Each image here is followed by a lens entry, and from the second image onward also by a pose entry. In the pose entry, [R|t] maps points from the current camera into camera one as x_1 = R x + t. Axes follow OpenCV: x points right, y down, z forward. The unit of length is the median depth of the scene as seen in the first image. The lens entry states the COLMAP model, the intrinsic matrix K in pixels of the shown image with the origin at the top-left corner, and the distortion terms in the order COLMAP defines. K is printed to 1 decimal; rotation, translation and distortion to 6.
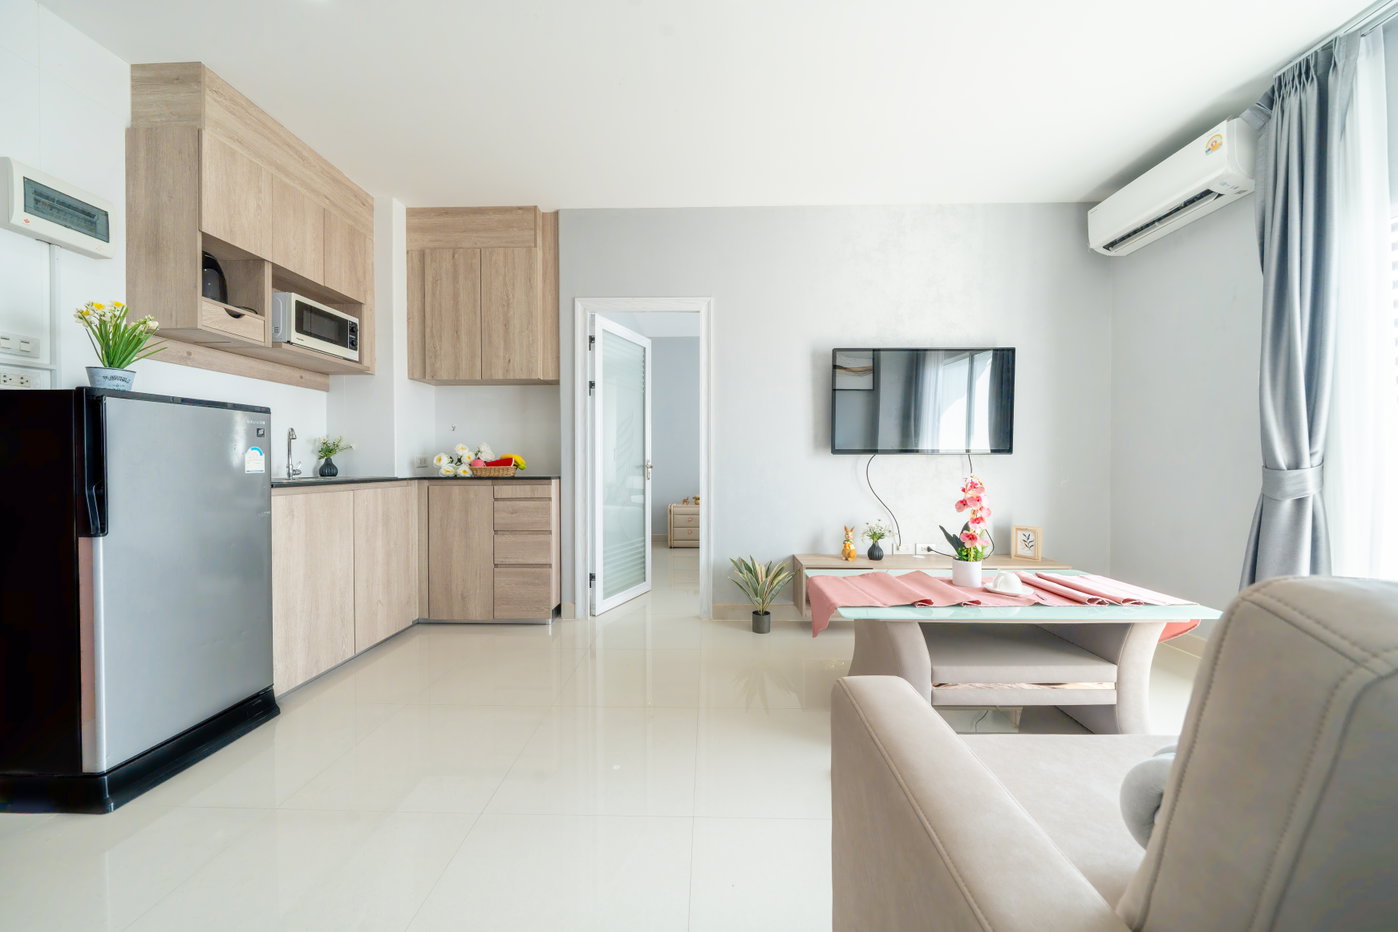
lens RADIAL K [[480.1, 0, 697.4], [0, 480.1, 465.5], [0, 0, 1]] dist [-0.005520, -0.000099]
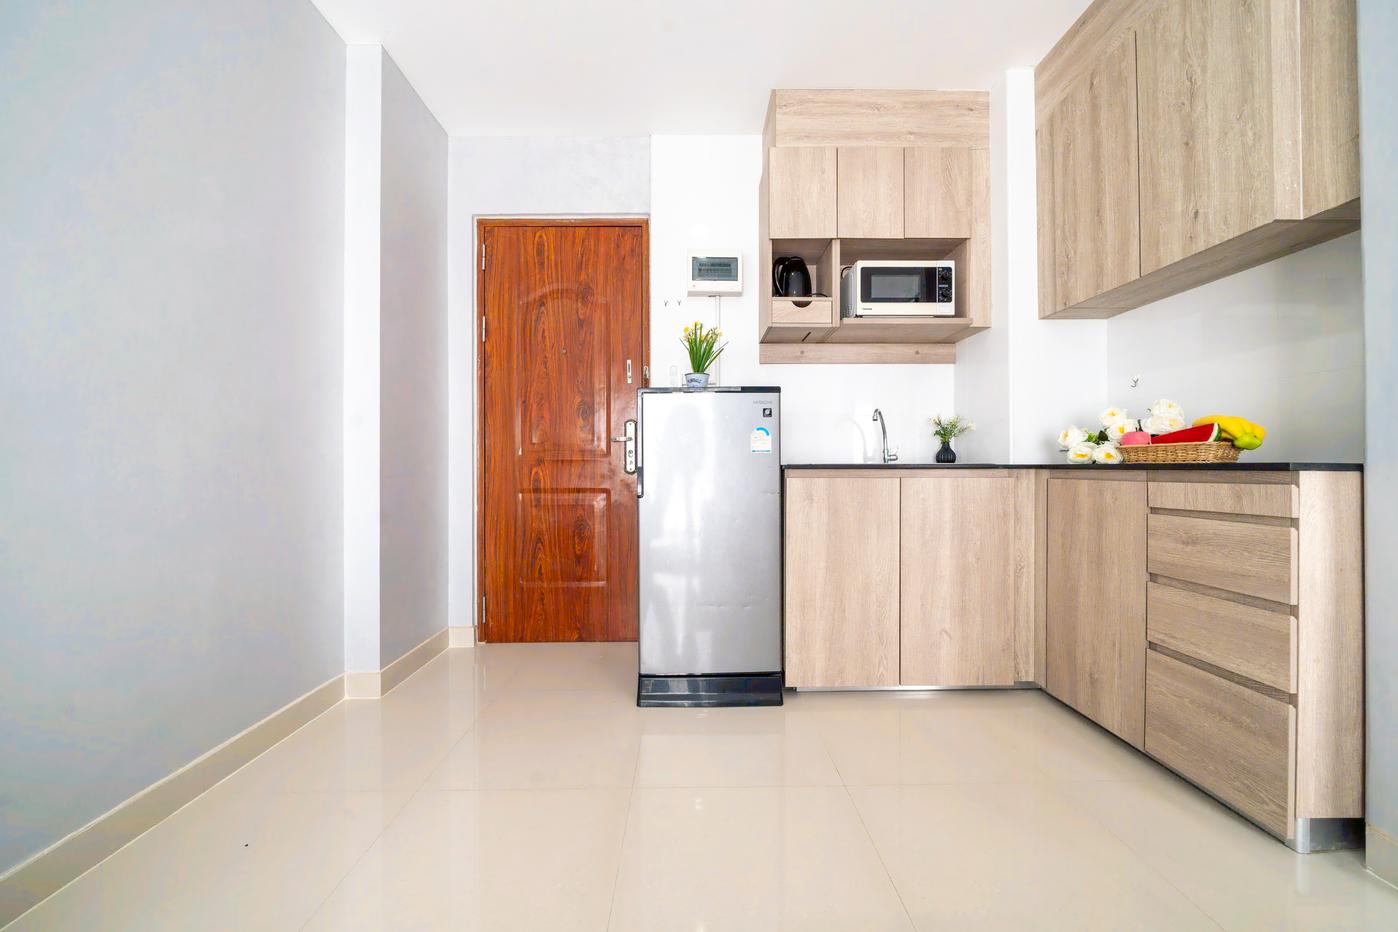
lens RADIAL K [[480.1, 0, 697.4], [0, 480.1, 465.5], [0, 0, 1]] dist [-0.005520, -0.000099]
pose [[0.041250, -0.000492, -0.999149, 0.049541], [-0.002936, 0.999996, -0.000614, 0.027157], [0.999145, 0.002959, 0.041248, 0.518200]]
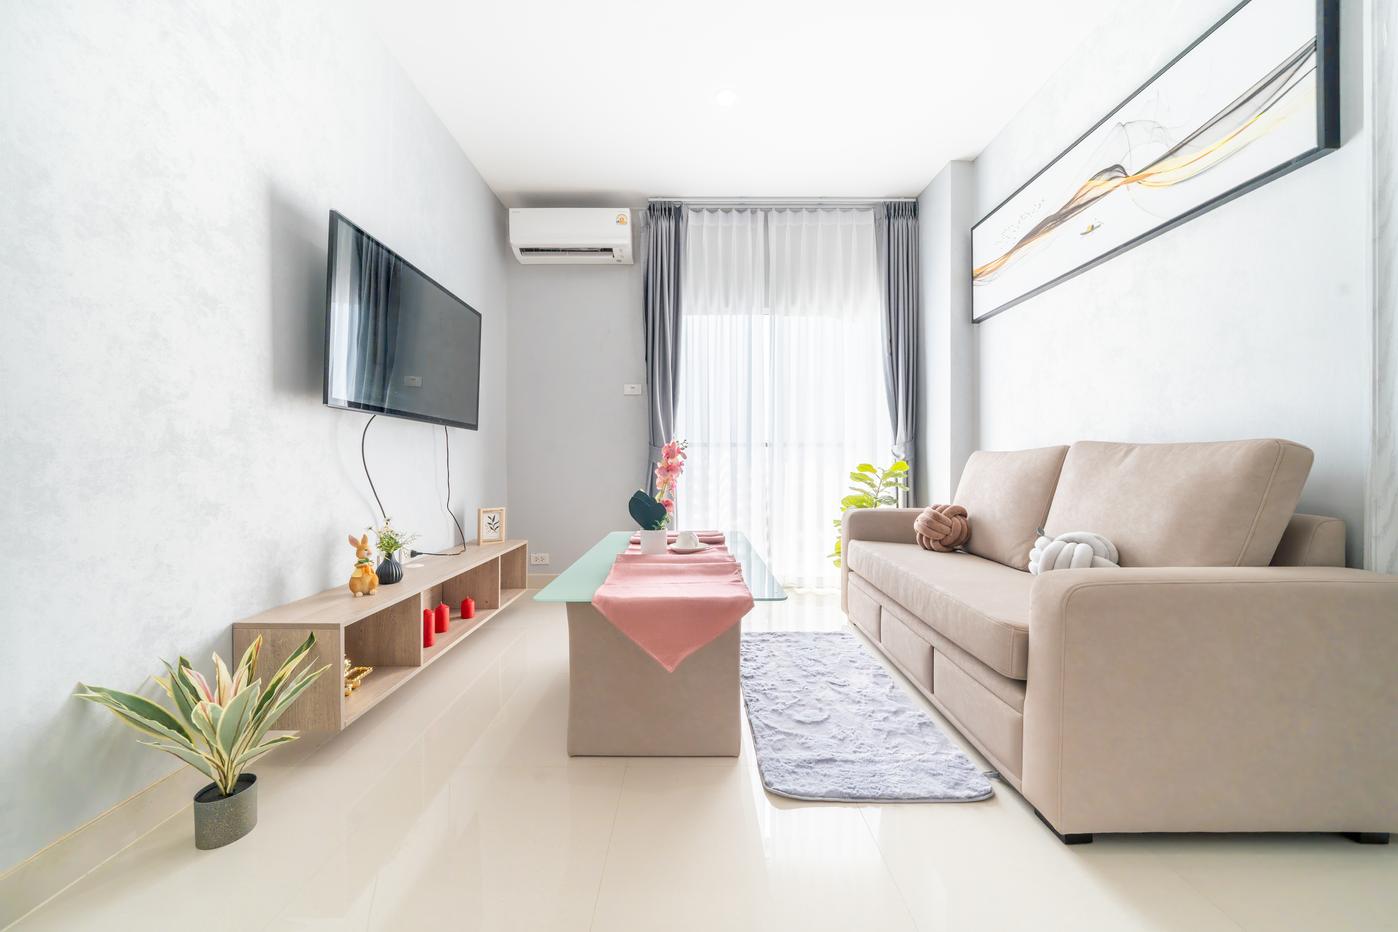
lens RADIAL K [[480.1, 0, 697.4], [0, 480.1, 465.5], [0, 0, 1]] dist [-0.005520, -0.000099]
pose [[-0.028382, -0.001157, 0.999596, -0.262189], [0.006084, 0.999981, 0.001330, 0.044540], [-0.999579, 0.006119, -0.028375, 0.611229]]
